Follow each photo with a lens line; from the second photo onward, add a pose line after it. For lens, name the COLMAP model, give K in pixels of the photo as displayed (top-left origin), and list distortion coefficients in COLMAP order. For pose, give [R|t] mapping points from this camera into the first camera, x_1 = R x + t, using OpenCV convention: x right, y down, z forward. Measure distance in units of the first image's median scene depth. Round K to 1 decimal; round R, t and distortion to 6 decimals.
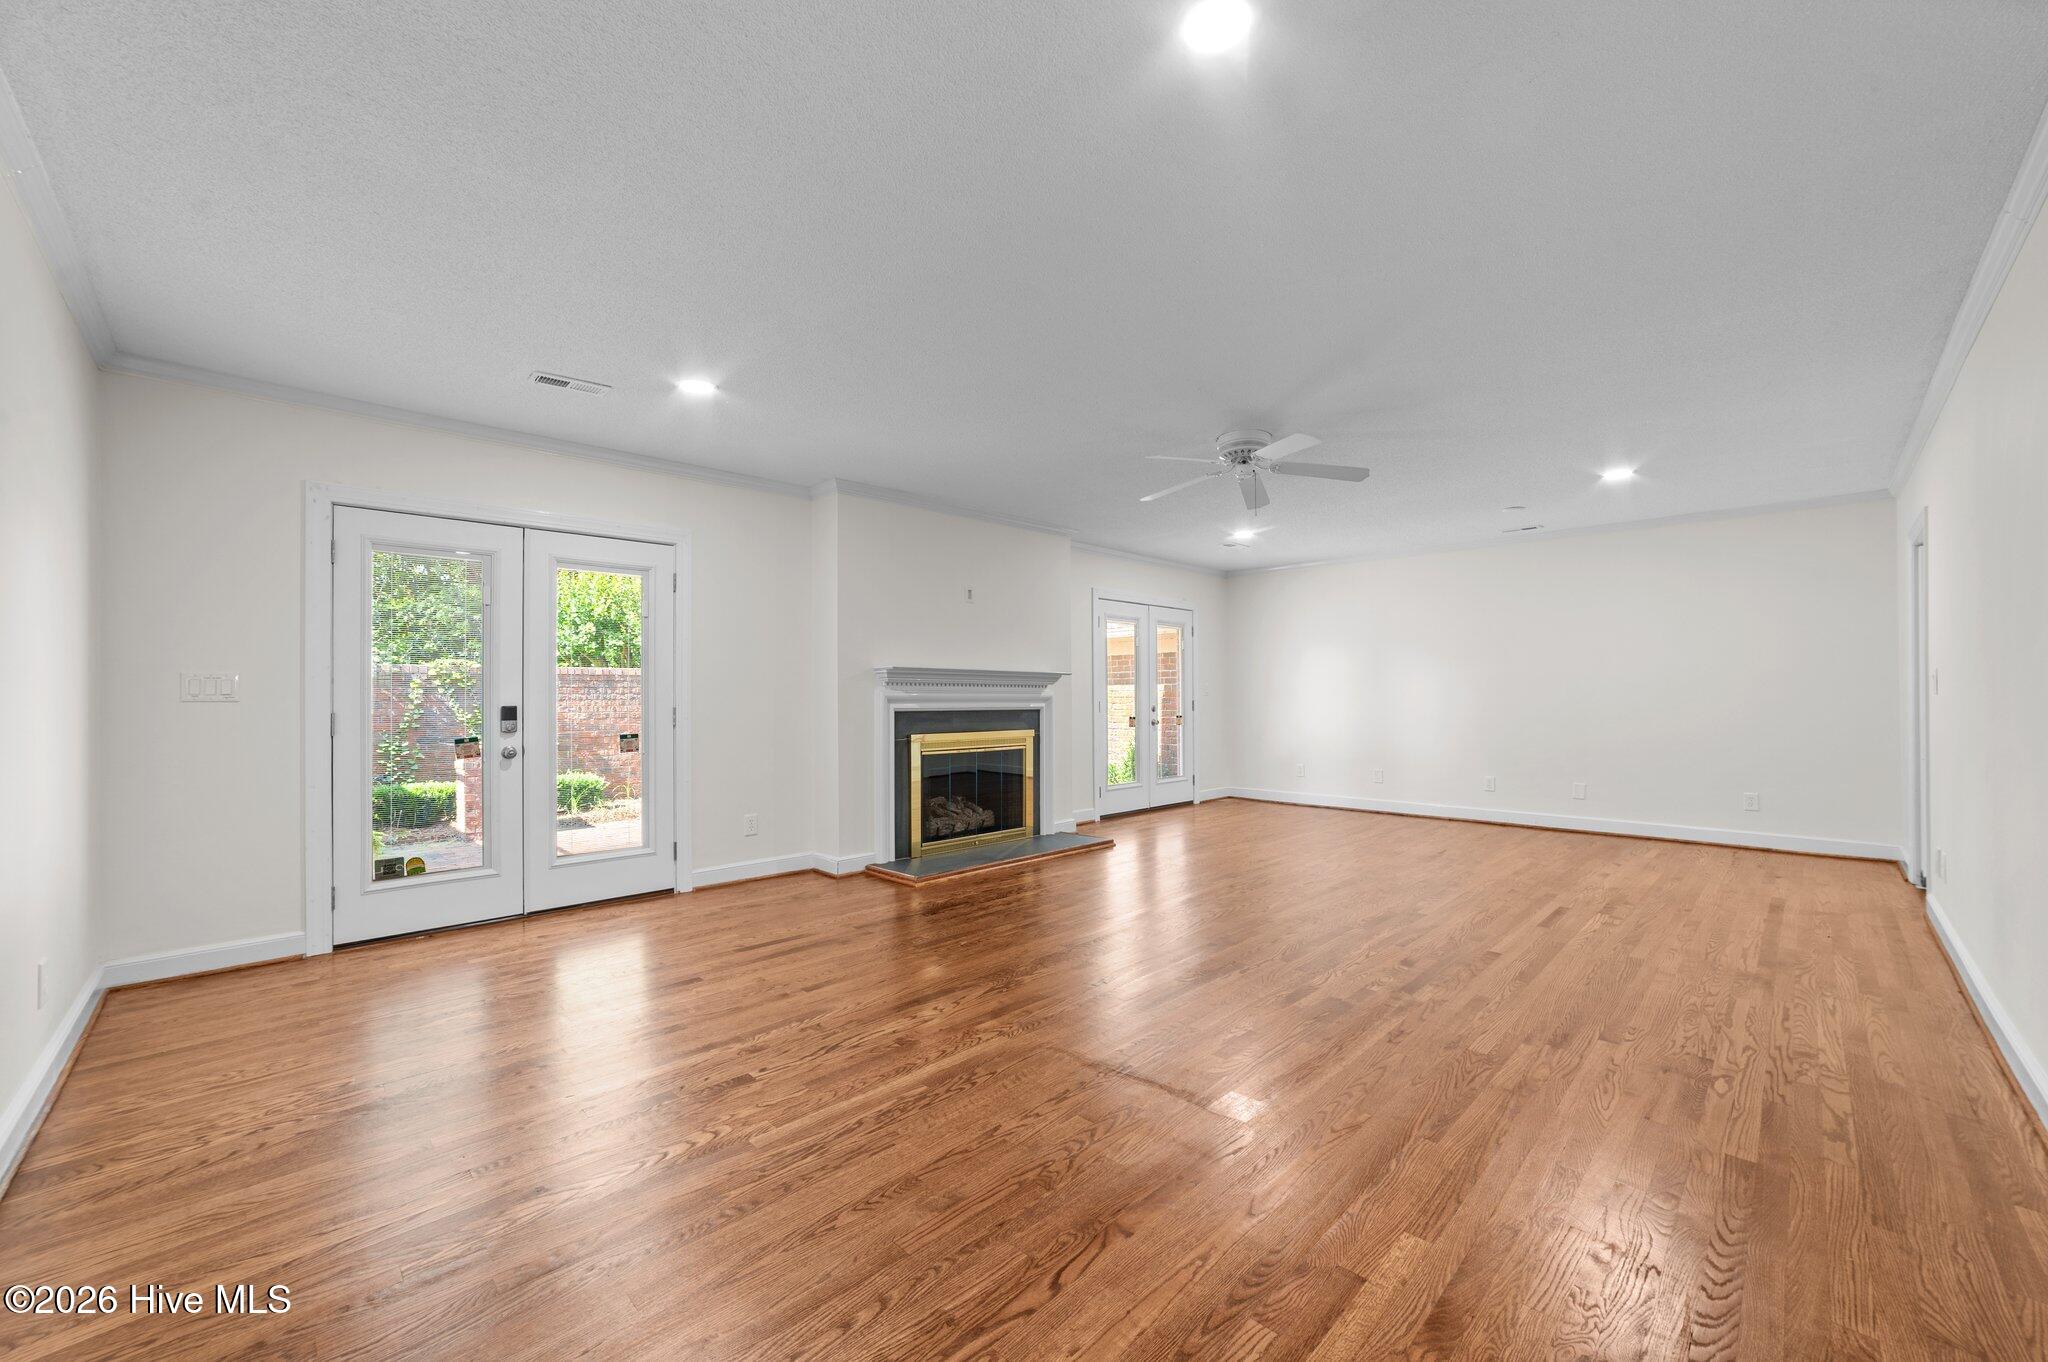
lens RADIAL K [[801.0, 0, 1027.1], [0, 801.0, 693.3], [0, 0, 1]] dist [-0.037150, 0.013098]
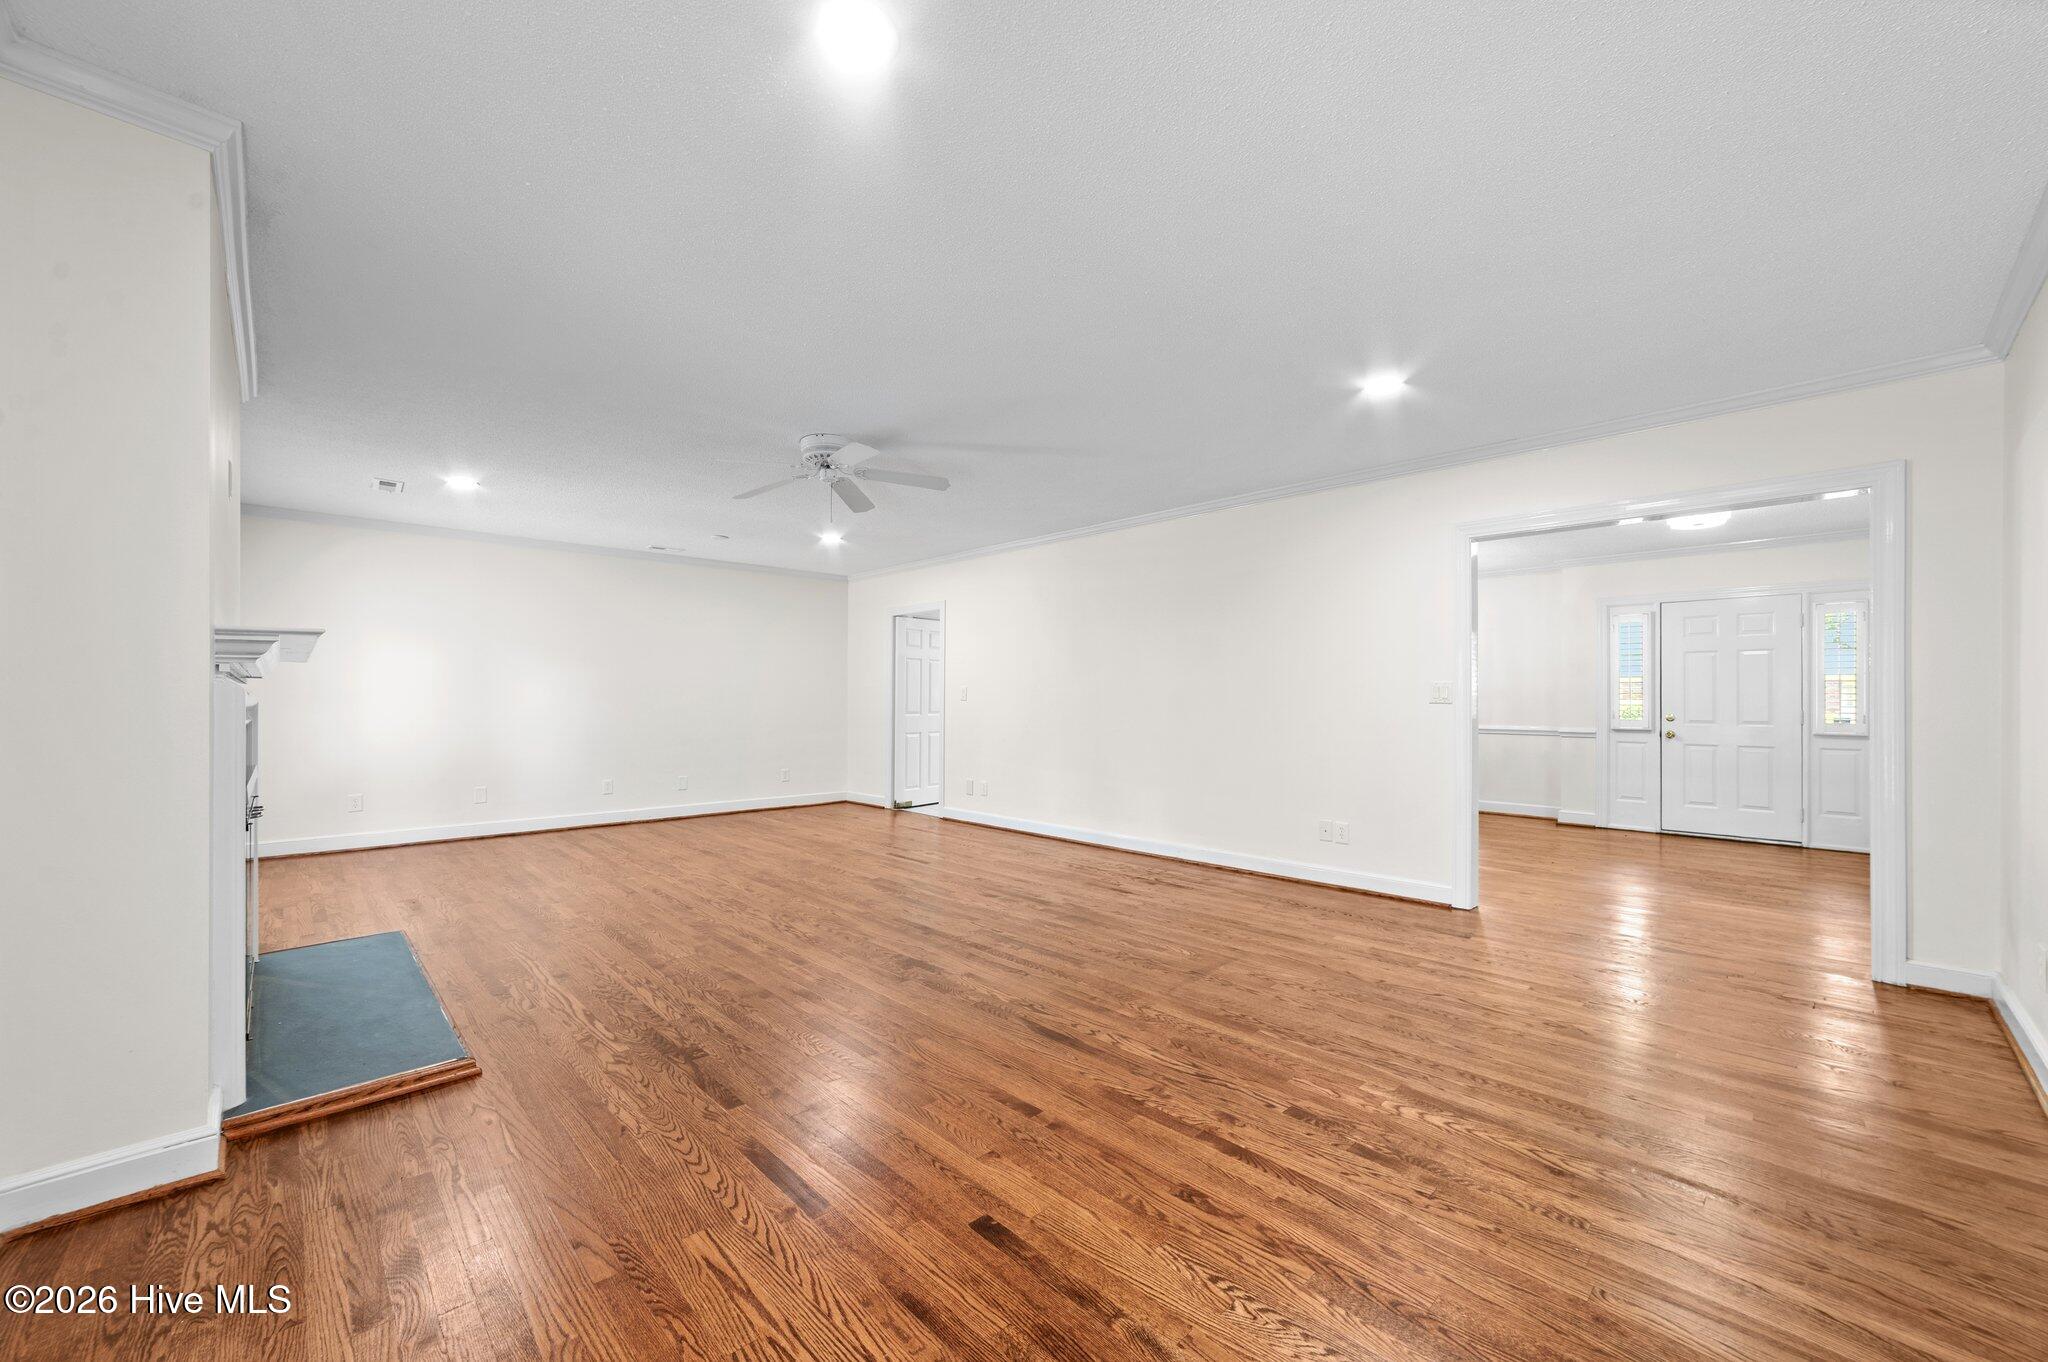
lens RADIAL K [[791.3, 0, 1032.2], [0, 791.3, 703.9], [0, 0, 1]] dist [-0.032472, 0.012539]
pose [[0.017978, -0.000084, 0.999838, -0.663836], [-0.007520, 0.999972, 0.000219, 0.002756], [-0.999810, -0.007523, 0.017977, 0.668104]]
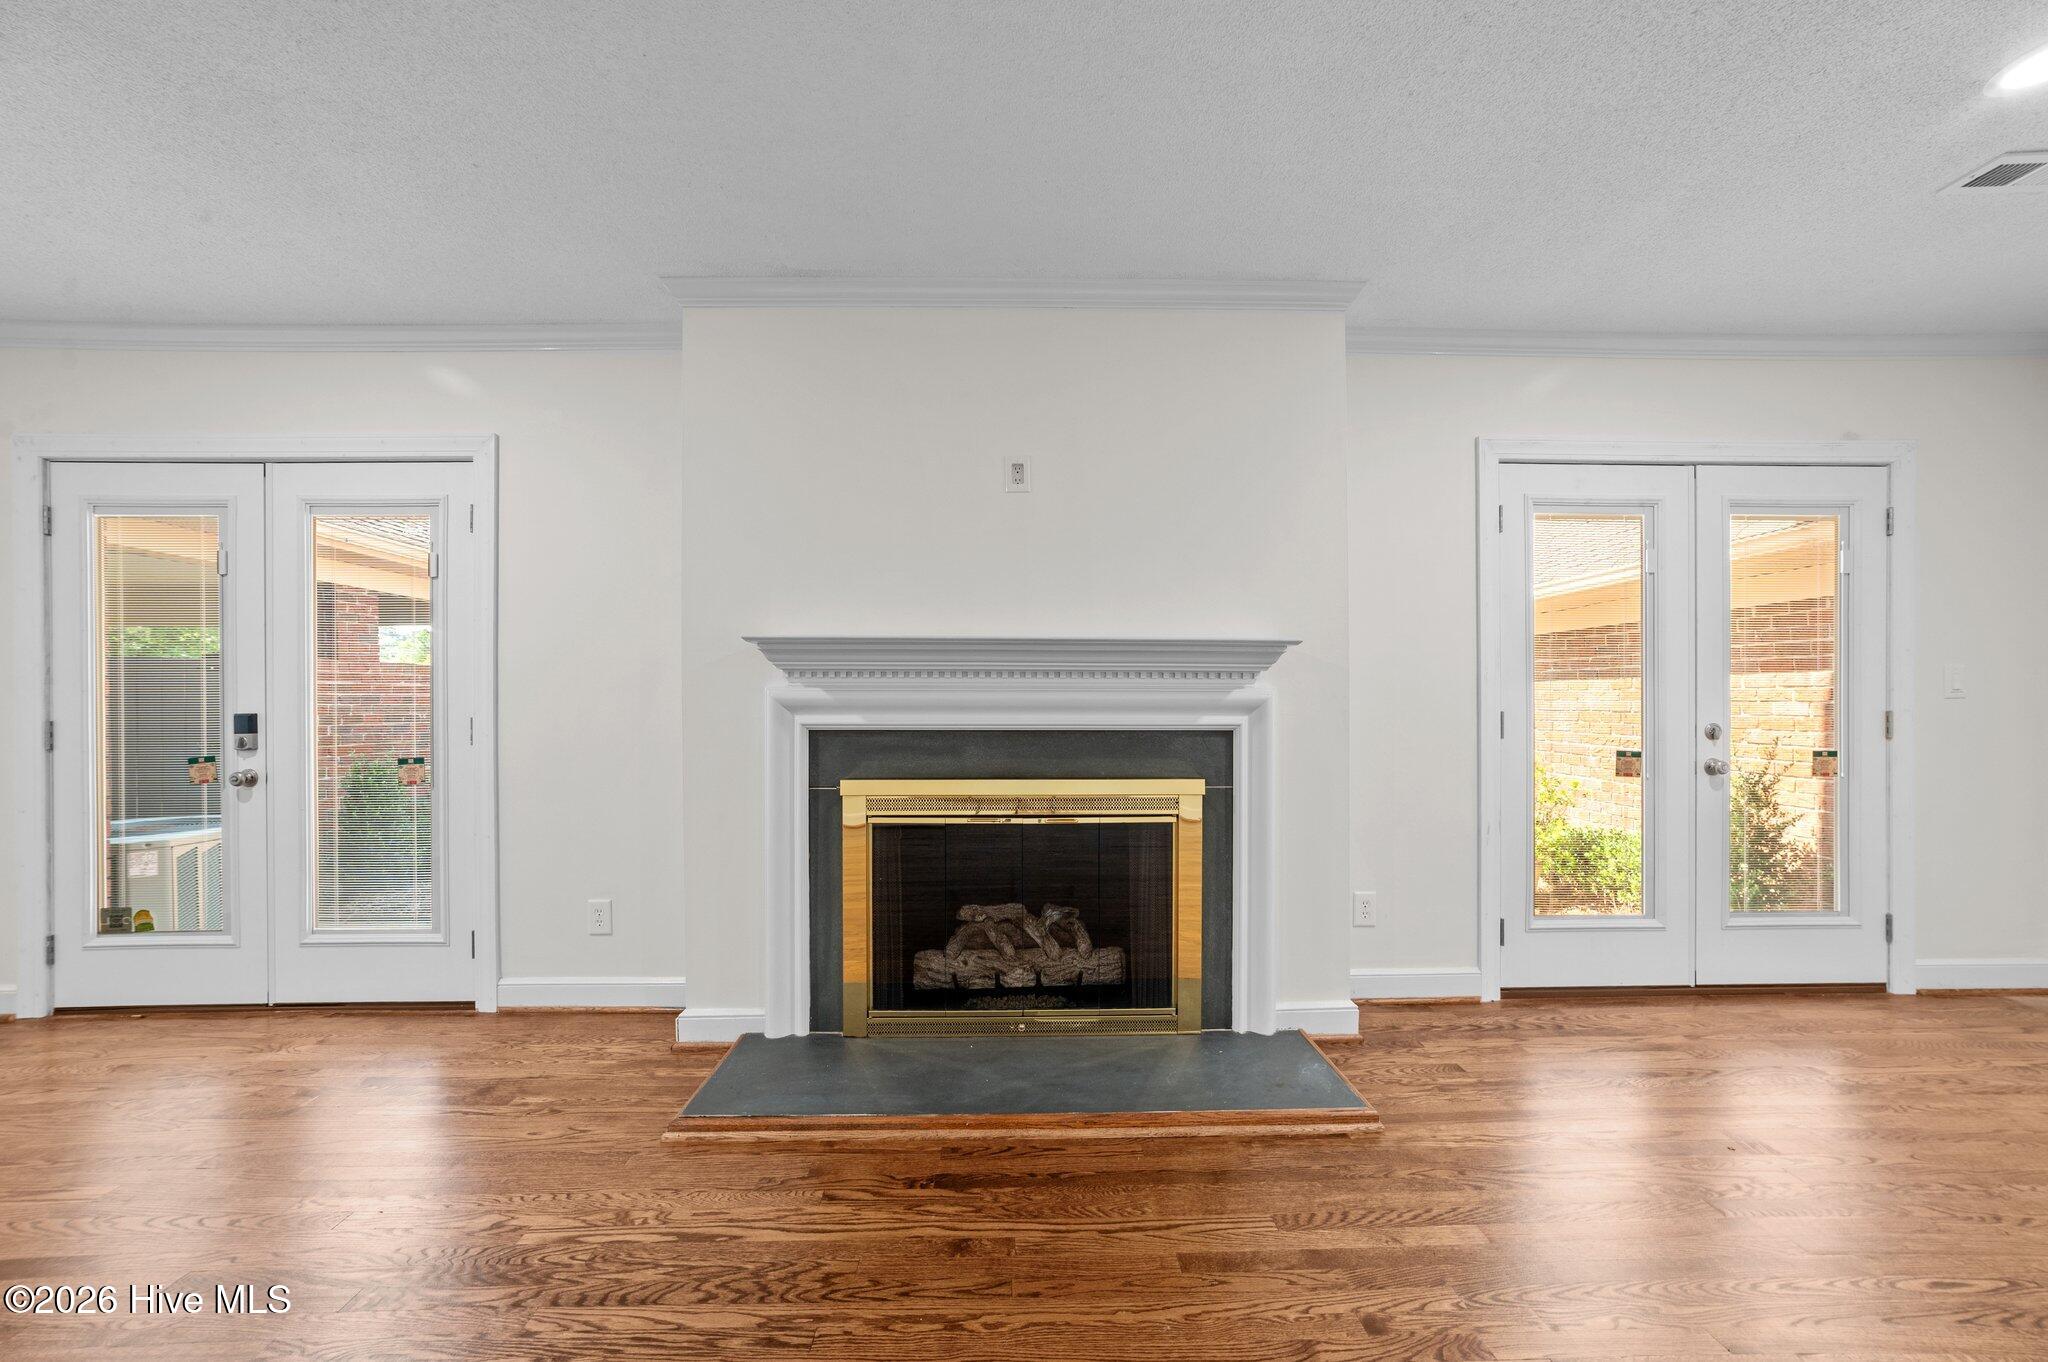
lens RADIAL K [[791.3, 0, 1032.2], [0, 791.3, 703.9], [0, 0, 1]] dist [-0.032472, 0.012539]
pose [[0.724697, 0.002754, -0.689062, 0.310793], [0.002513, 0.999975, 0.006639, 0.004186], [0.689063, -0.006543, 0.724672, 0.873591]]
